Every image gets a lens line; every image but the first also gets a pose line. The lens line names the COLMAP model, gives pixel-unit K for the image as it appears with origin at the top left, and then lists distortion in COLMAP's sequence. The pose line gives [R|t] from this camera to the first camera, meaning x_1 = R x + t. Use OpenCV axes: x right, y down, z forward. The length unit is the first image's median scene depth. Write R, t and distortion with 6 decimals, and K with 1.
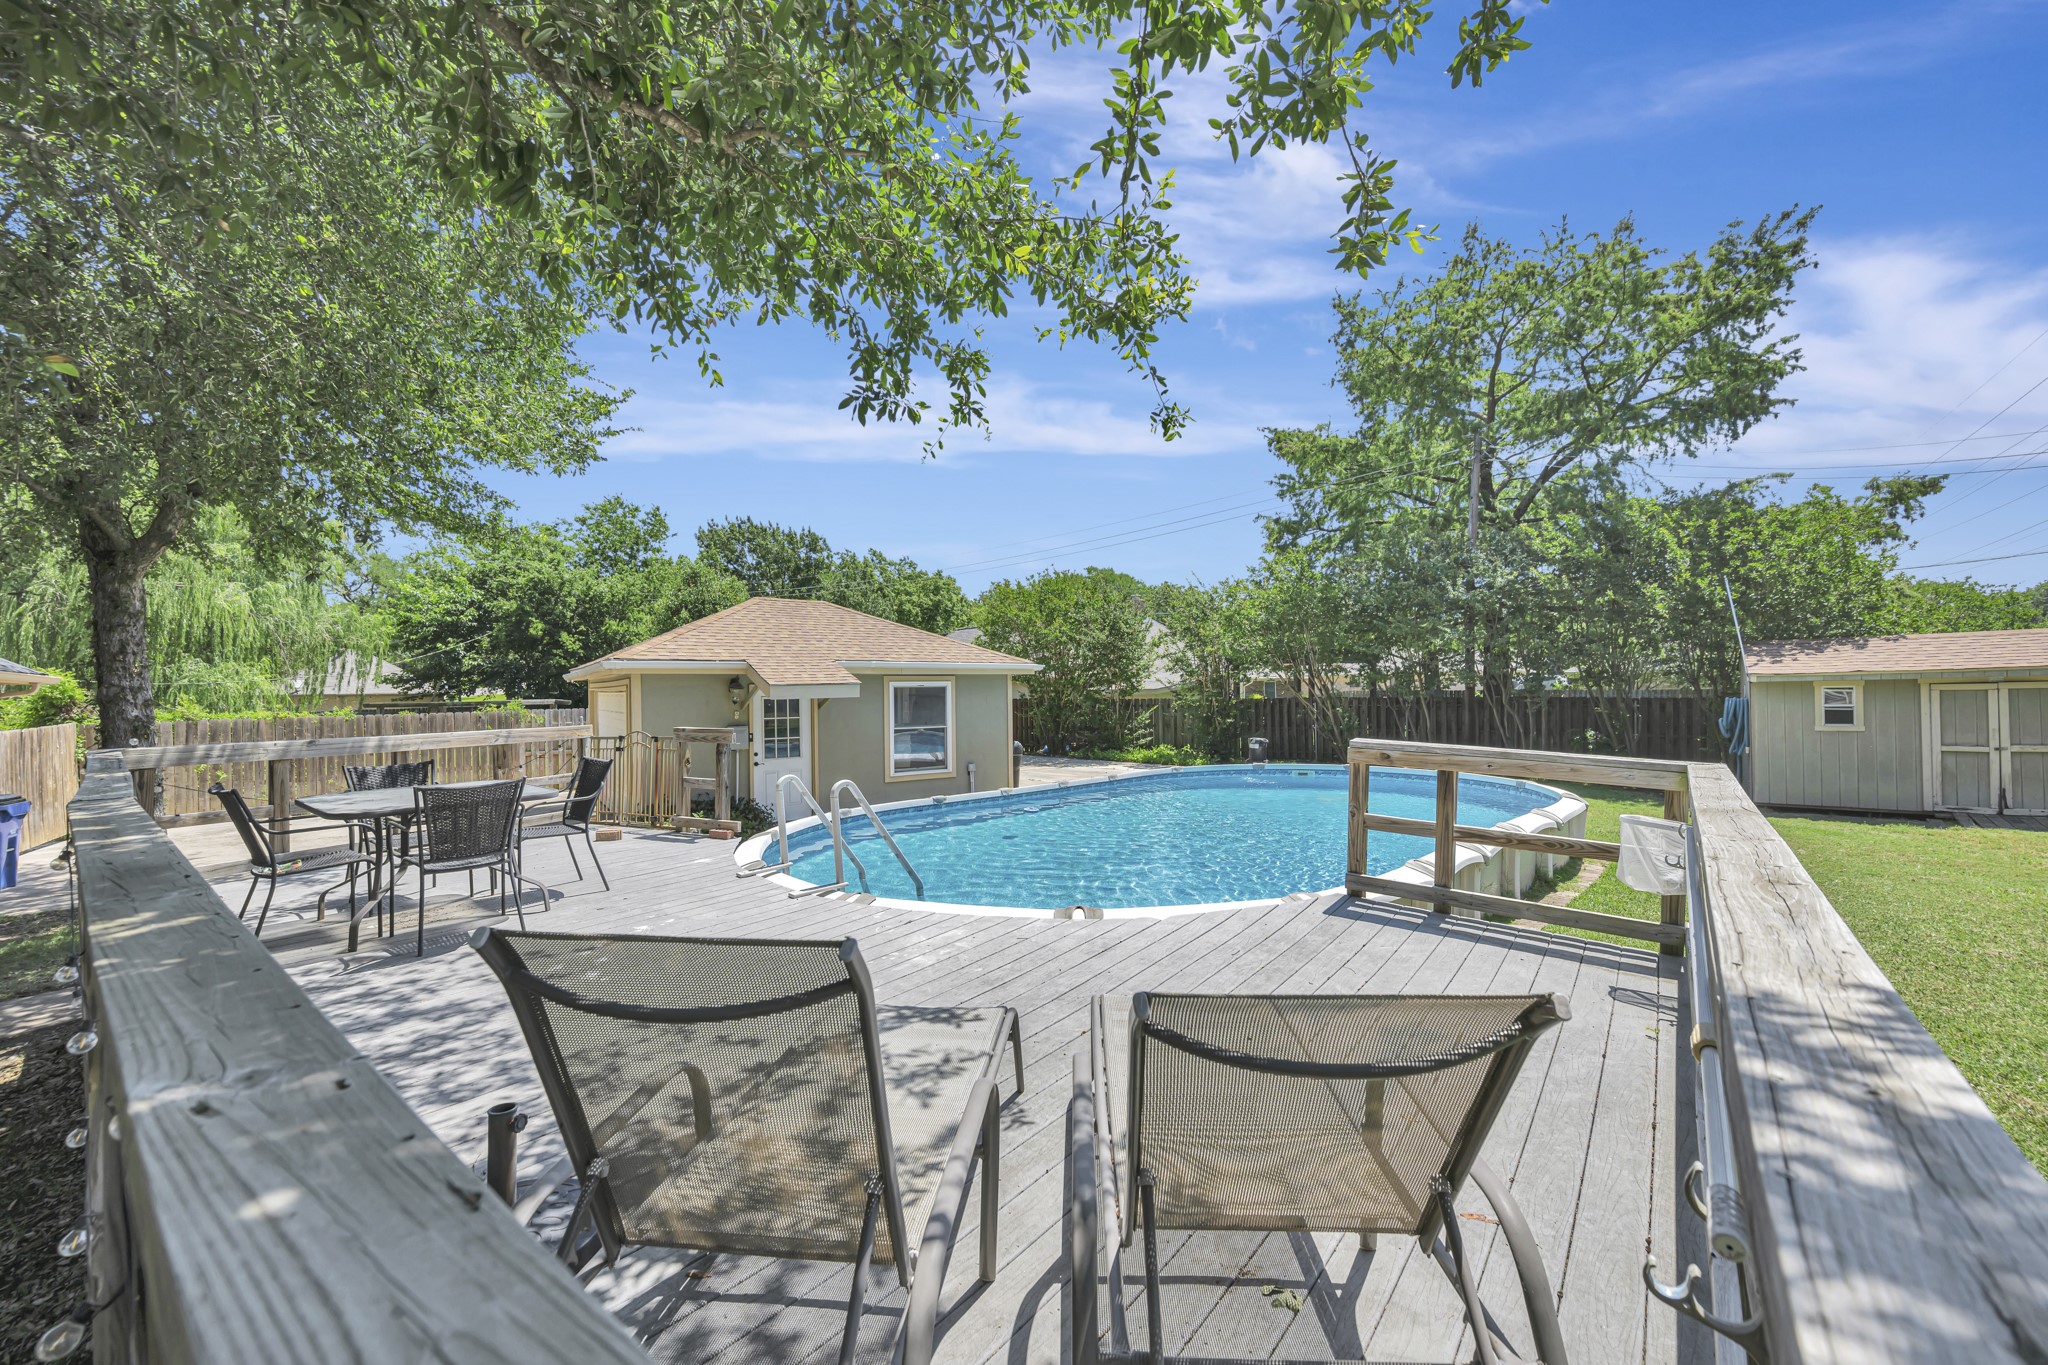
lens RADIAL K [[814.4, 0, 1024.0], [0, 814.4, 682.5], [0, 0, 1]] dist [-0.003041, -0.000373]
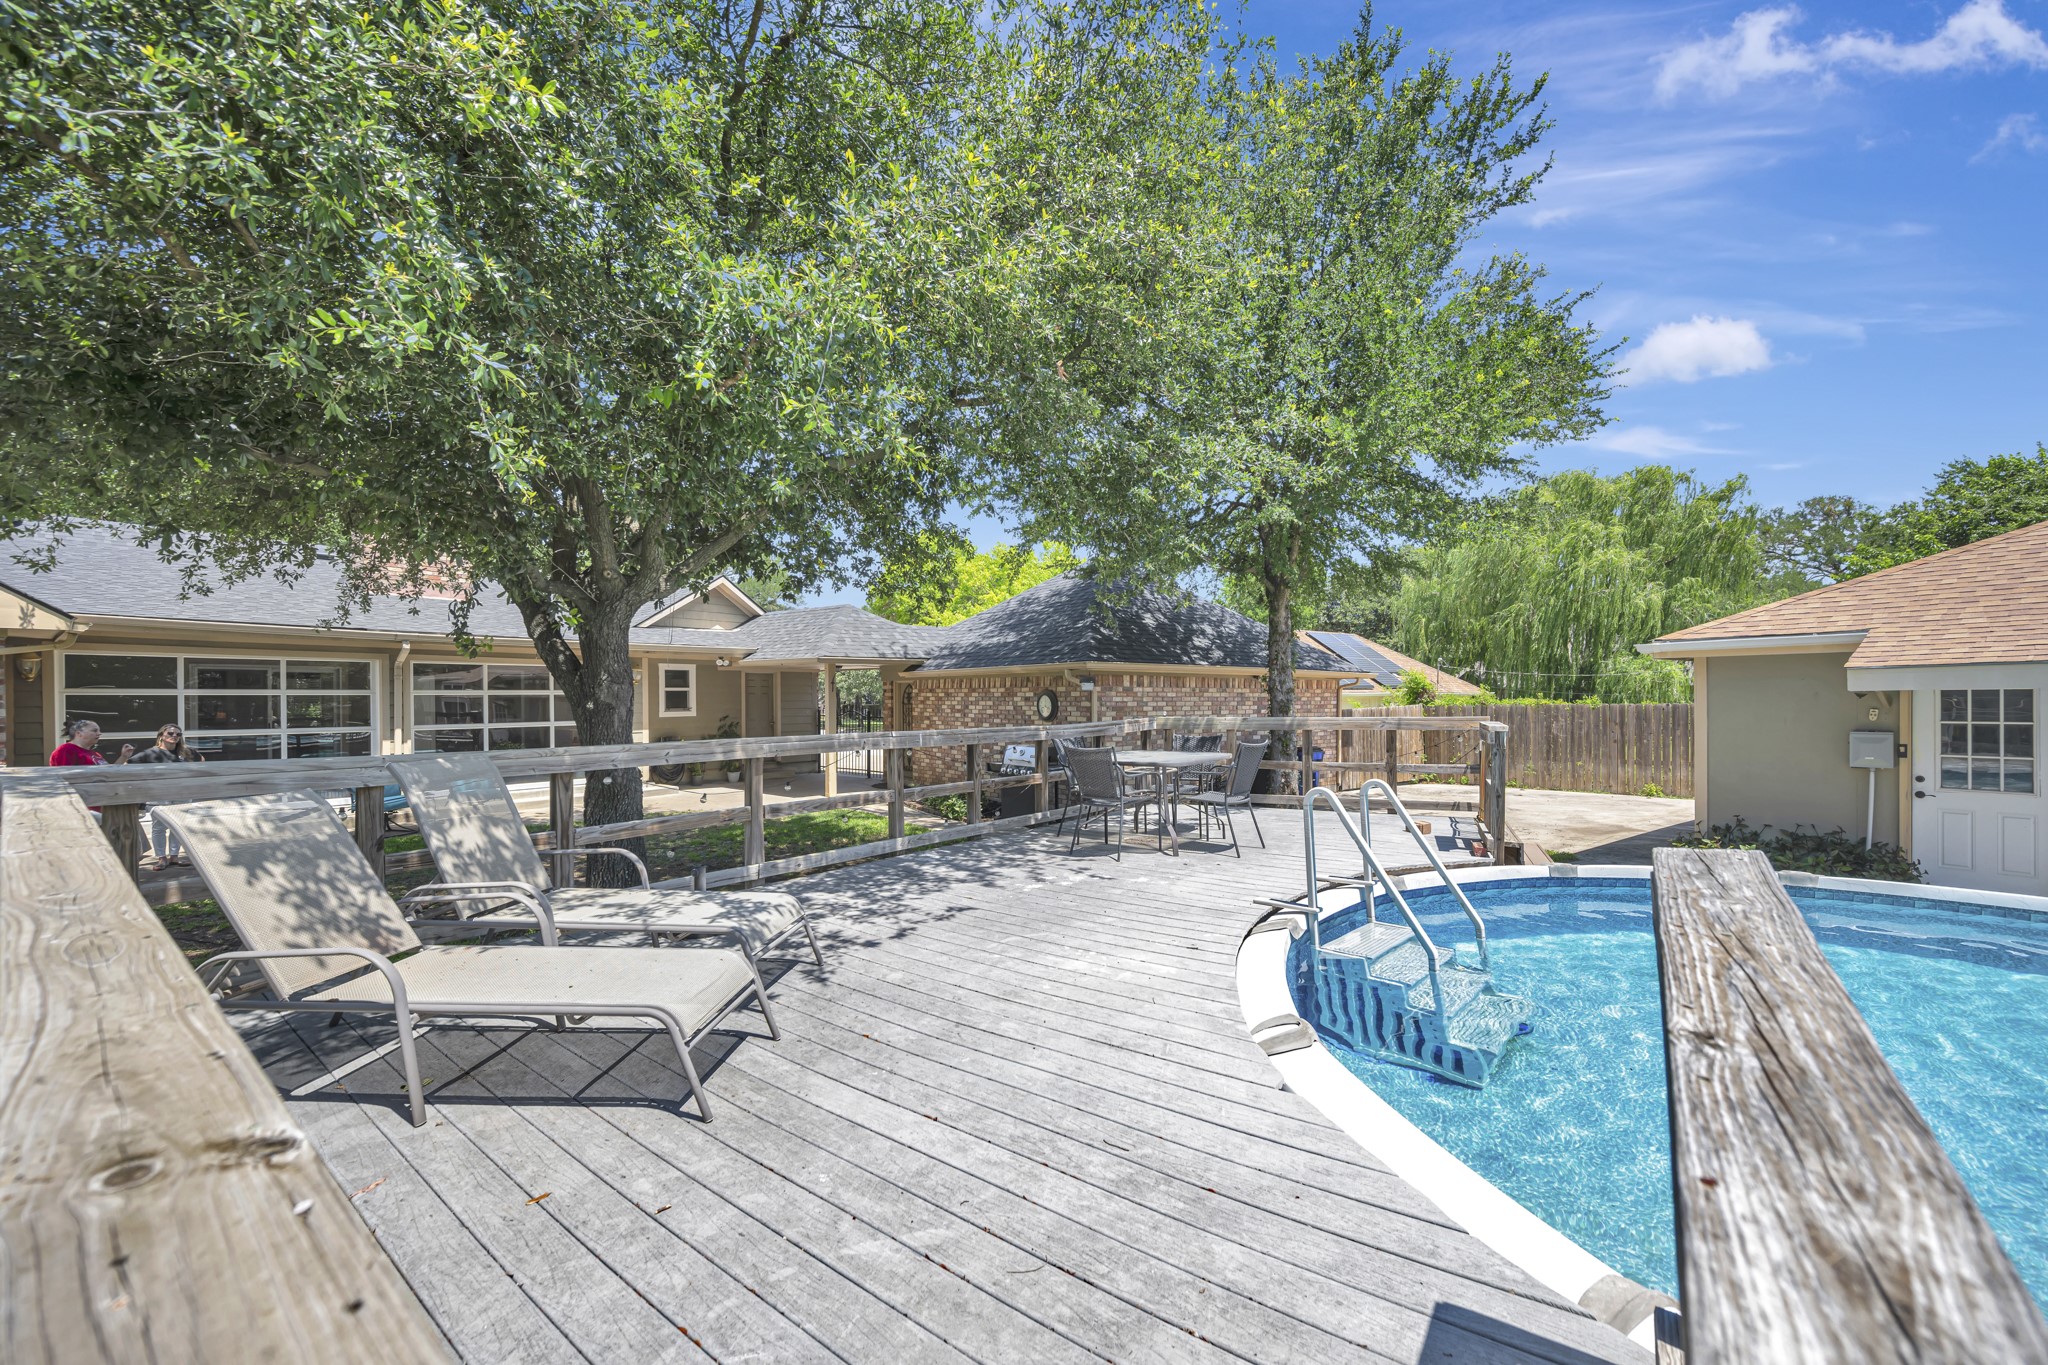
lens RADIAL K [[814.4, 0, 1024.0], [0, 814.4, 682.5], [0, 0, 1]] dist [-0.003041, -0.000373]
pose [[0.034428, 0.011659, -0.999339, 0.742612], [0.010444, 0.999873, 0.012025, 0.002121], [0.999353, -0.010851, 0.034302, 0.833590]]
